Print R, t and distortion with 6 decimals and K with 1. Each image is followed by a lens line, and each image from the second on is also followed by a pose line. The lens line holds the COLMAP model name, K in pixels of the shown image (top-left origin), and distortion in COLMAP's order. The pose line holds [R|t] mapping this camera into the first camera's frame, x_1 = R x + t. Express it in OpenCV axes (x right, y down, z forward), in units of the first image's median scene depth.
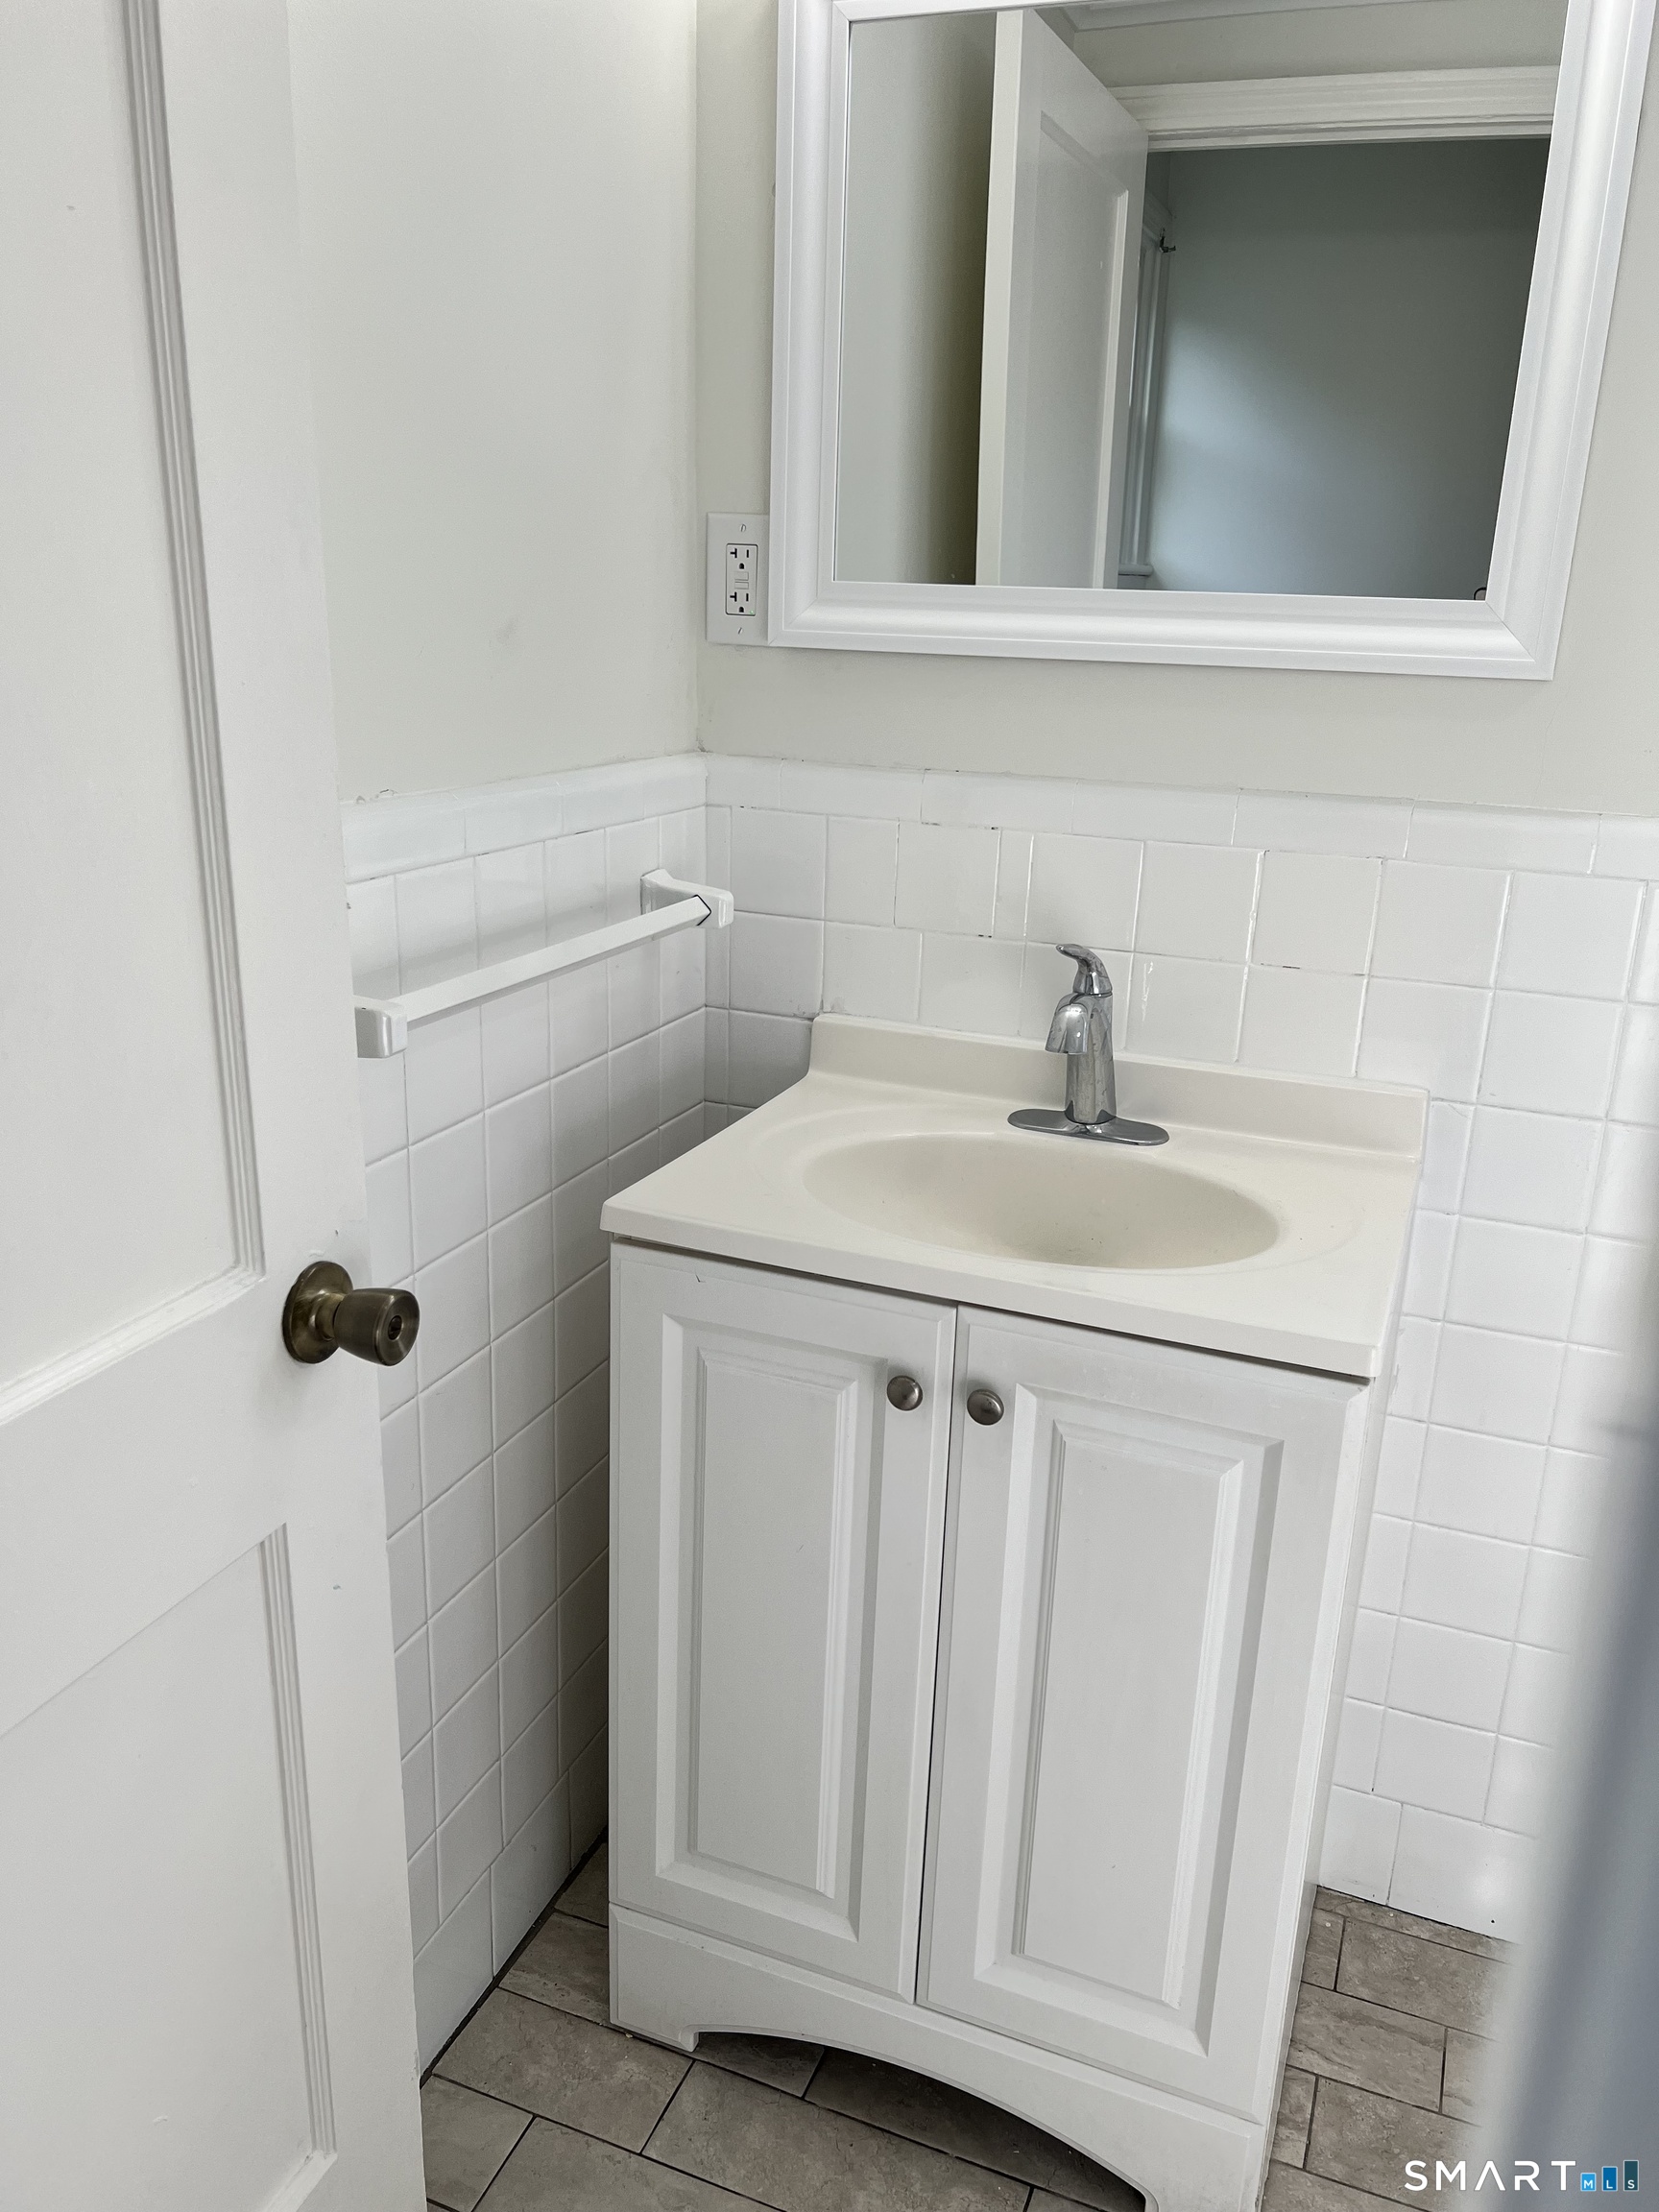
lens RADIAL K [[1664.7, 0, 830.5], [0, 1664.7, 1112.1], [0, 0, 1]] dist [0.037864, -0.047032]
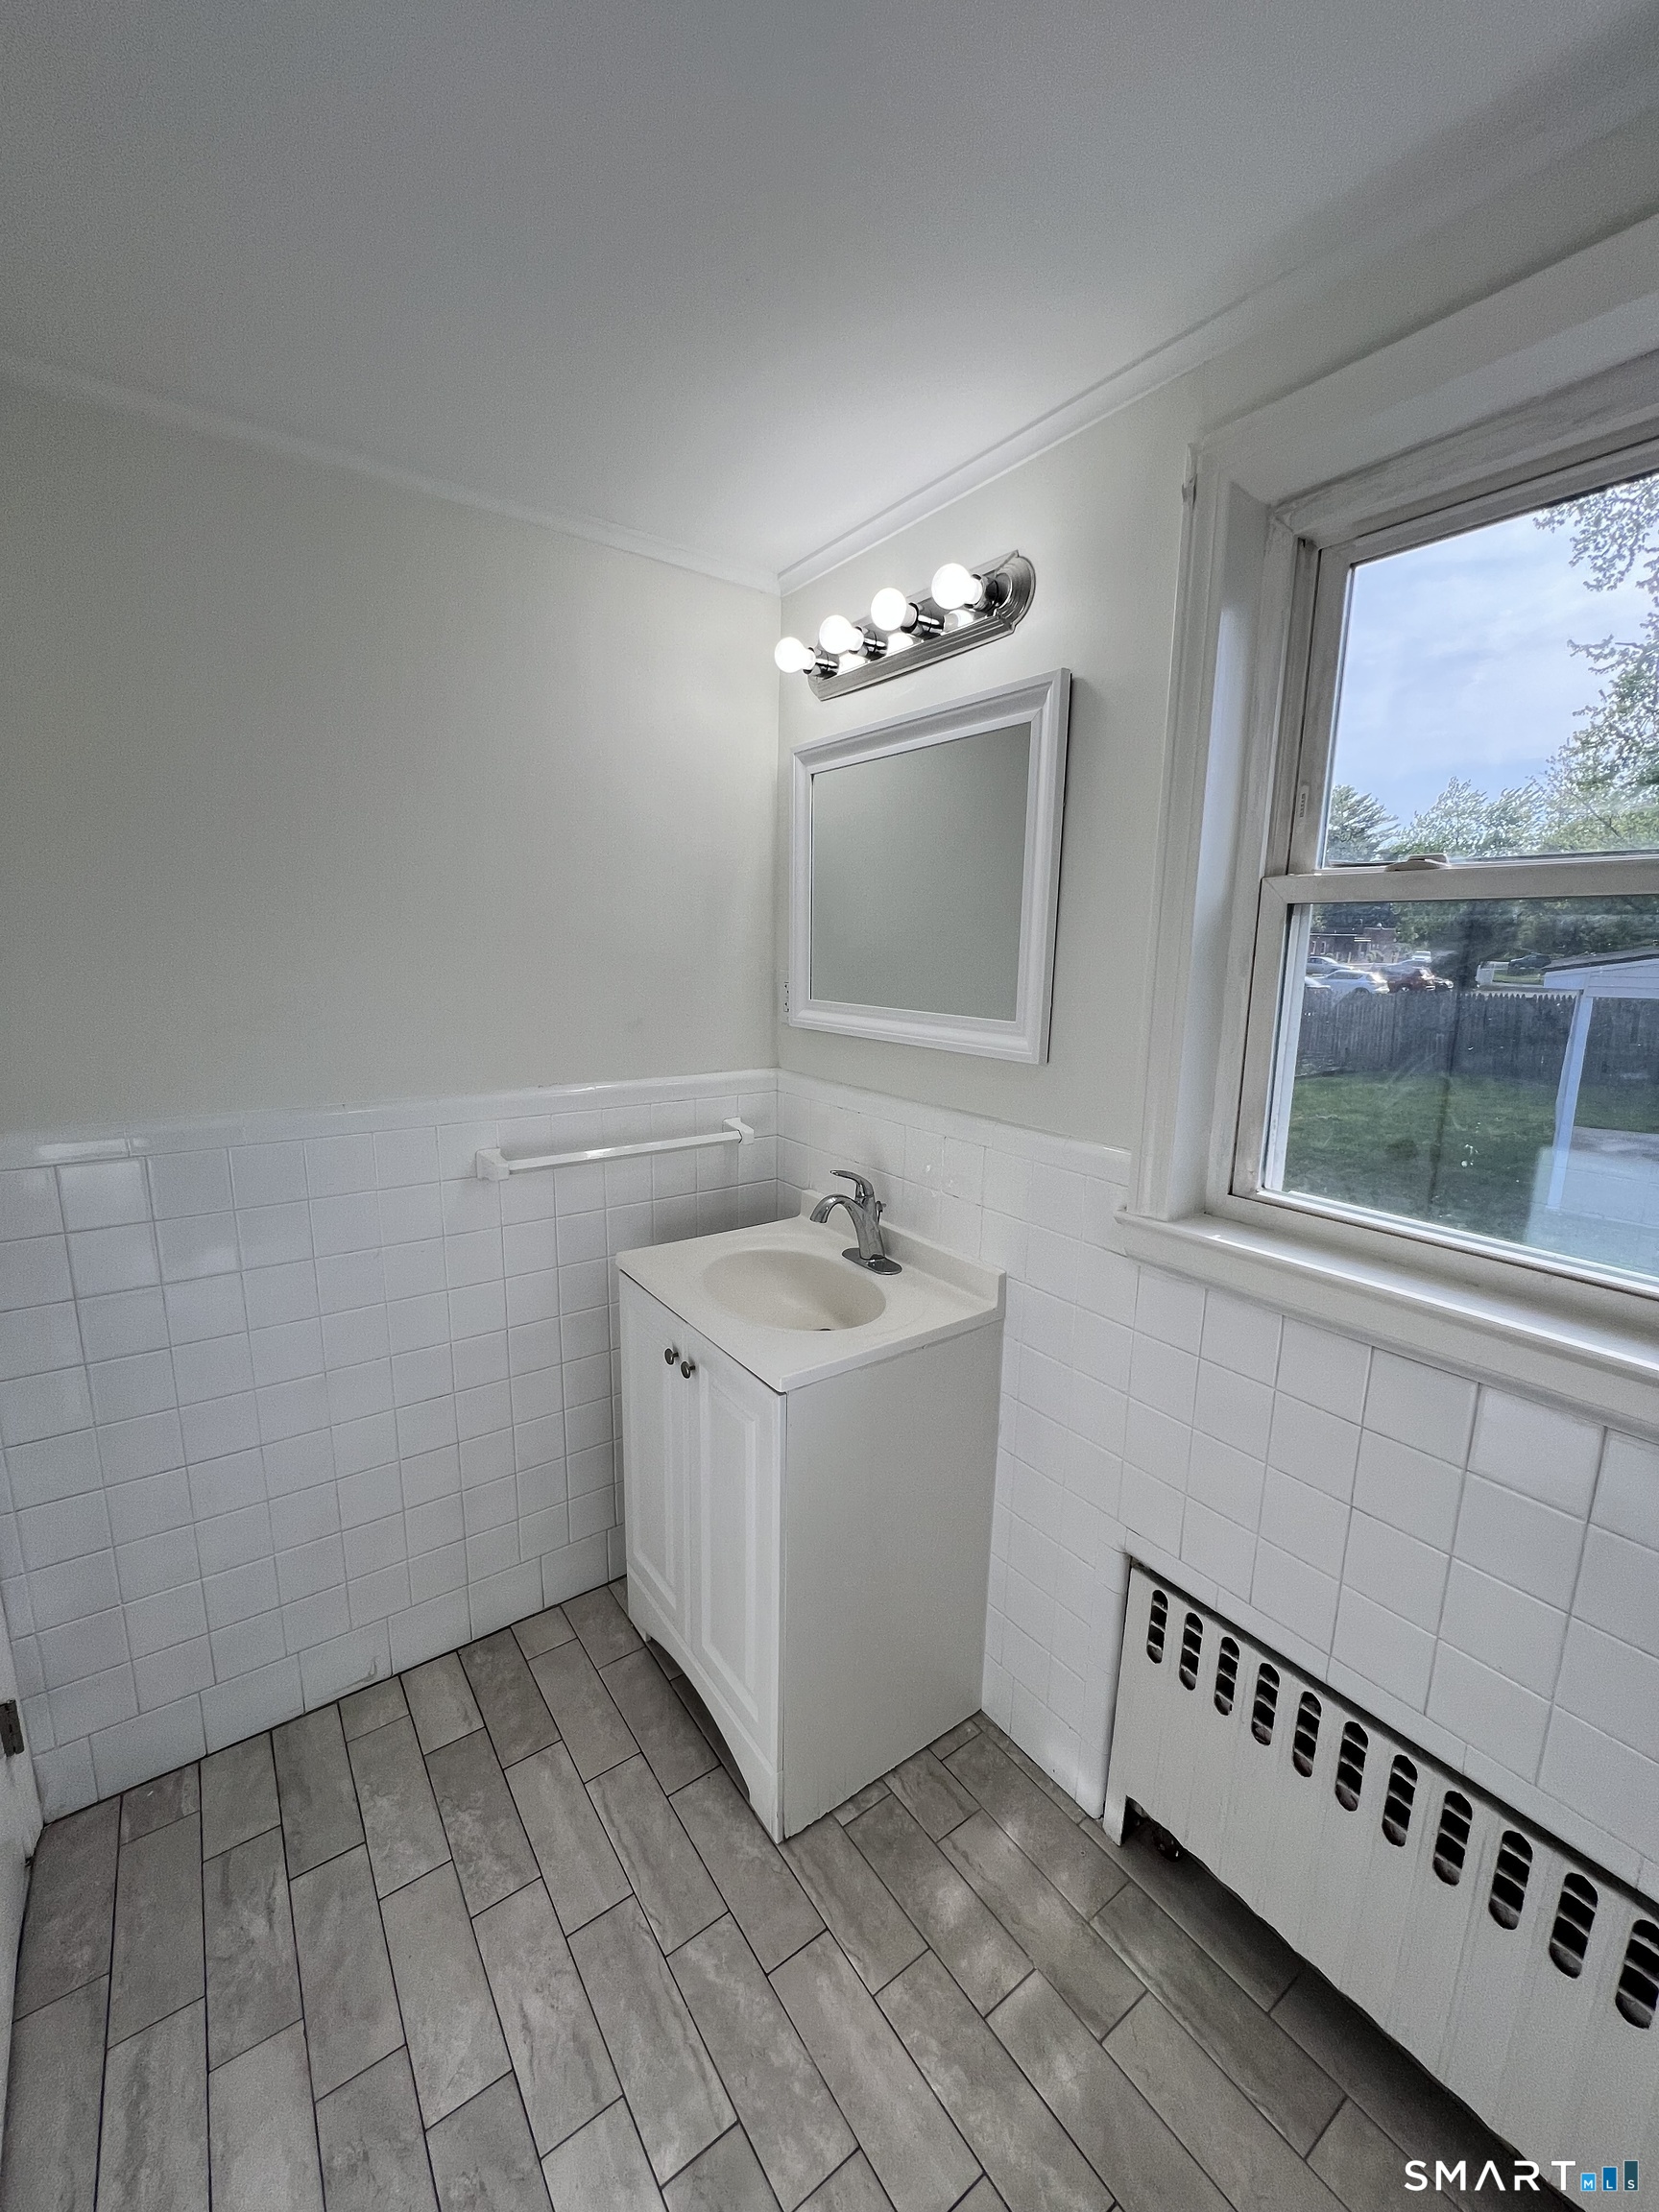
lens RADIAL K [[890.0, 0, 823.4], [0, 890.0, 1103.1], [0, 0, 1]] dist [-0.000372, -0.000011]
pose [[0.839045, 0.079405, -0.538236, 0.682204], [-0.144550, 0.986272, -0.079833, -0.086534], [0.524508, 0.144785, 0.839005, 0.023741]]
